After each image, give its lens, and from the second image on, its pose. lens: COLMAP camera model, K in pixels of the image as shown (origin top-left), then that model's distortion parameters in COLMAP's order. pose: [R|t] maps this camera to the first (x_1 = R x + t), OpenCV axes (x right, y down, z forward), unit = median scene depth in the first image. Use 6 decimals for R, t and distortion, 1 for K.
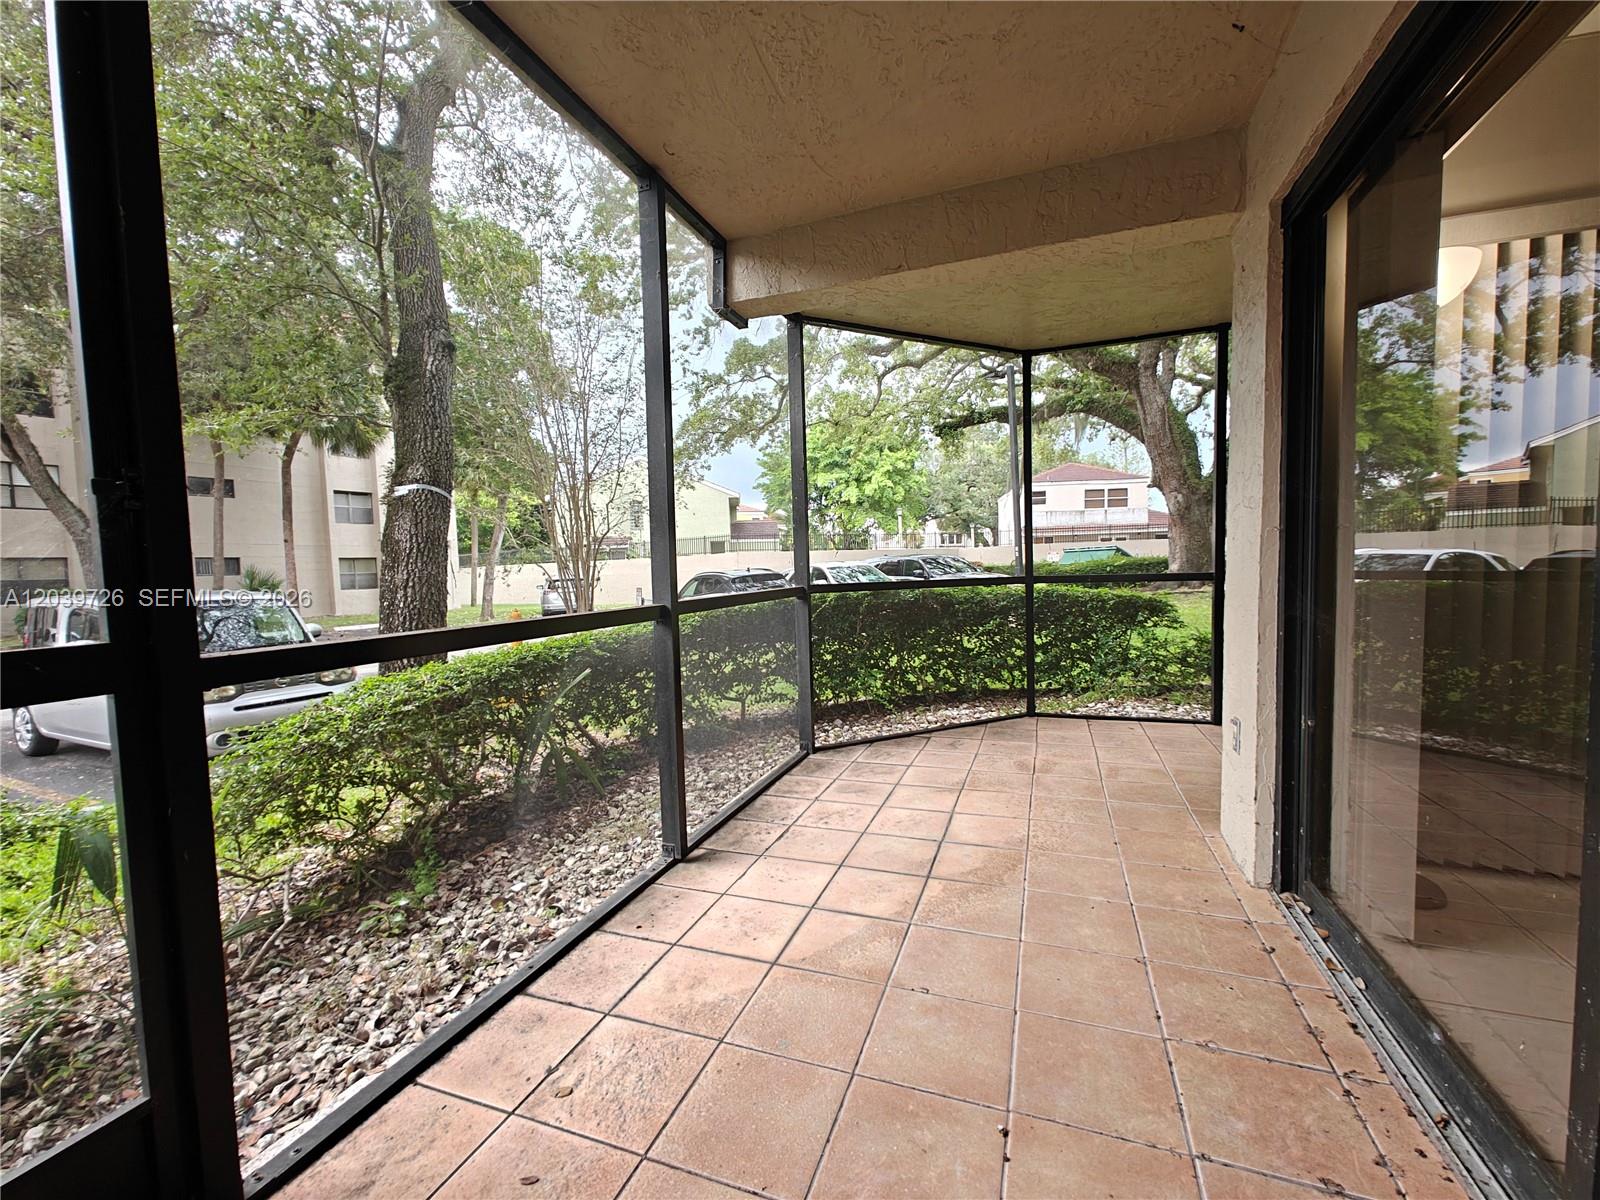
lens RADIAL K [[669.6, 0, 799.7], [0, 669.6, 603.5], [0, 0, 1]] dist [0.003182, -0.001639]
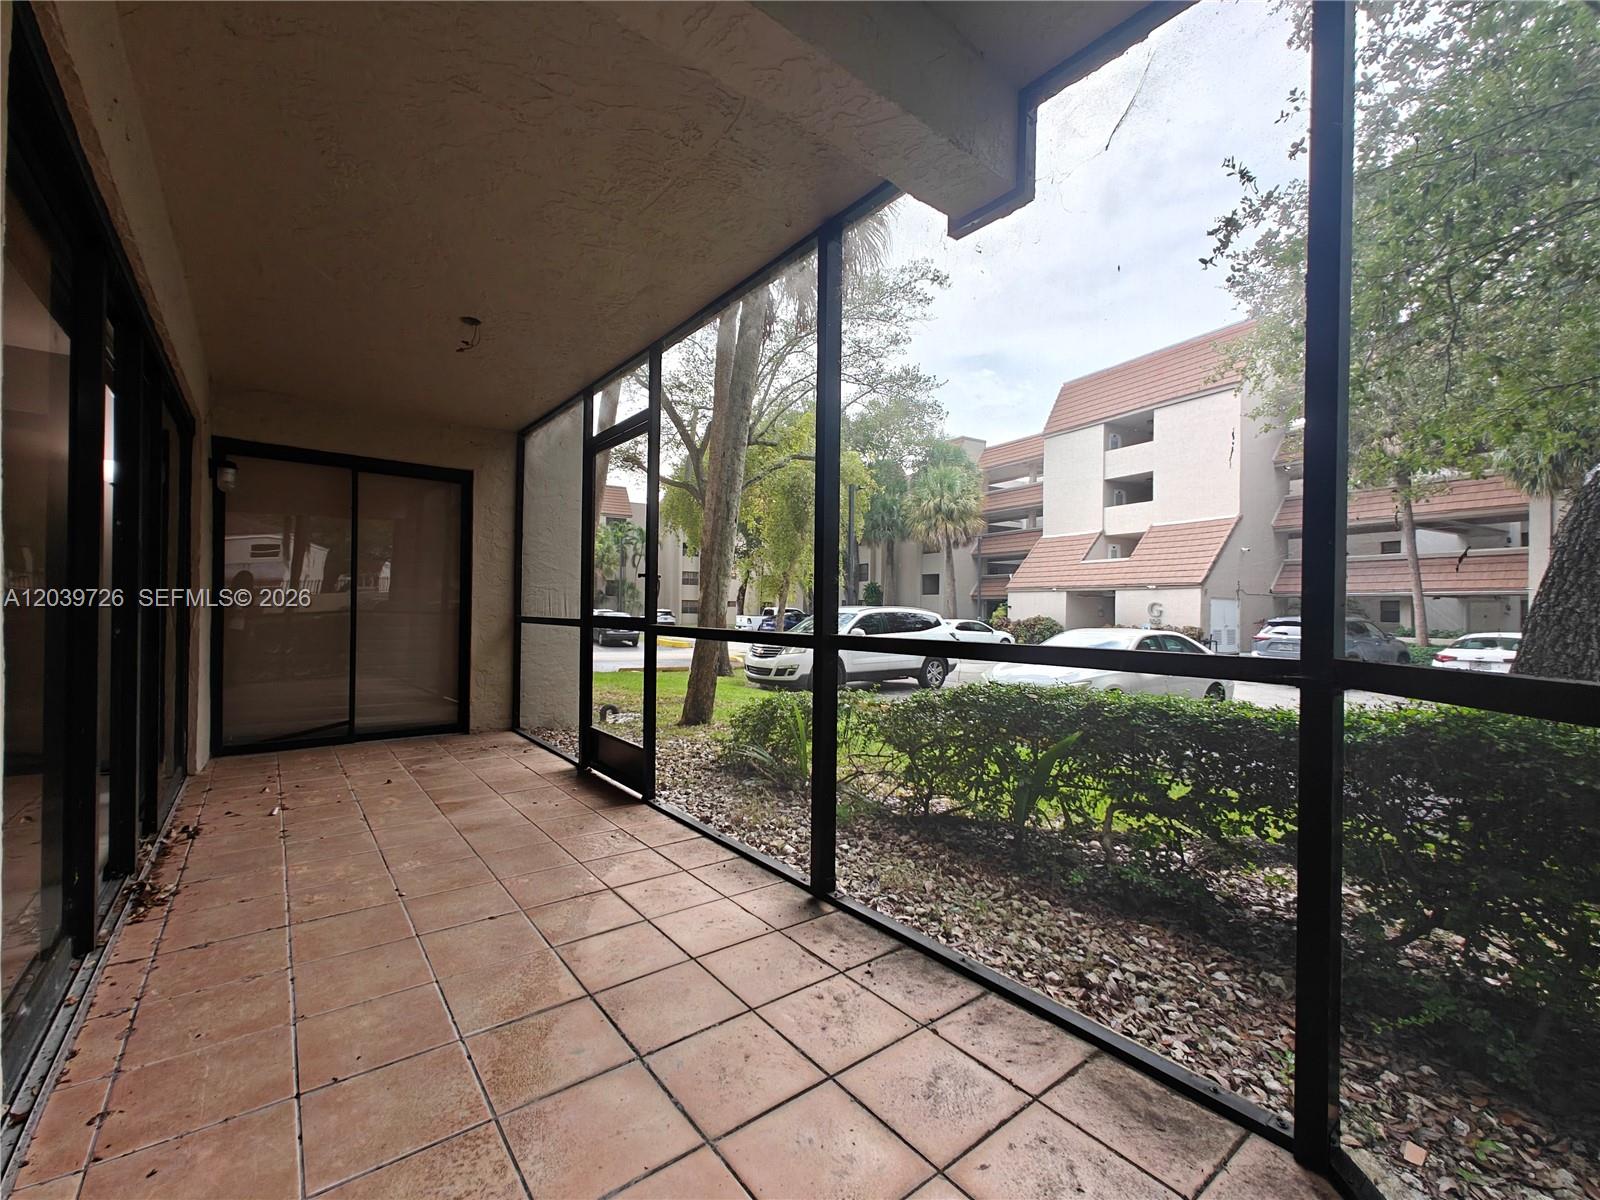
lens RADIAL K [[669.6, 0, 795.6], [0, 669.6, 604.9], [0, 0, 1]] dist [0.003182, -0.001639]
pose [[-0.525008, 0.011569, -0.851018, 0.730263], [-0.050928, 0.997689, 0.044980, -0.093630], [0.849572, 0.066955, -0.523206, 1.591092]]
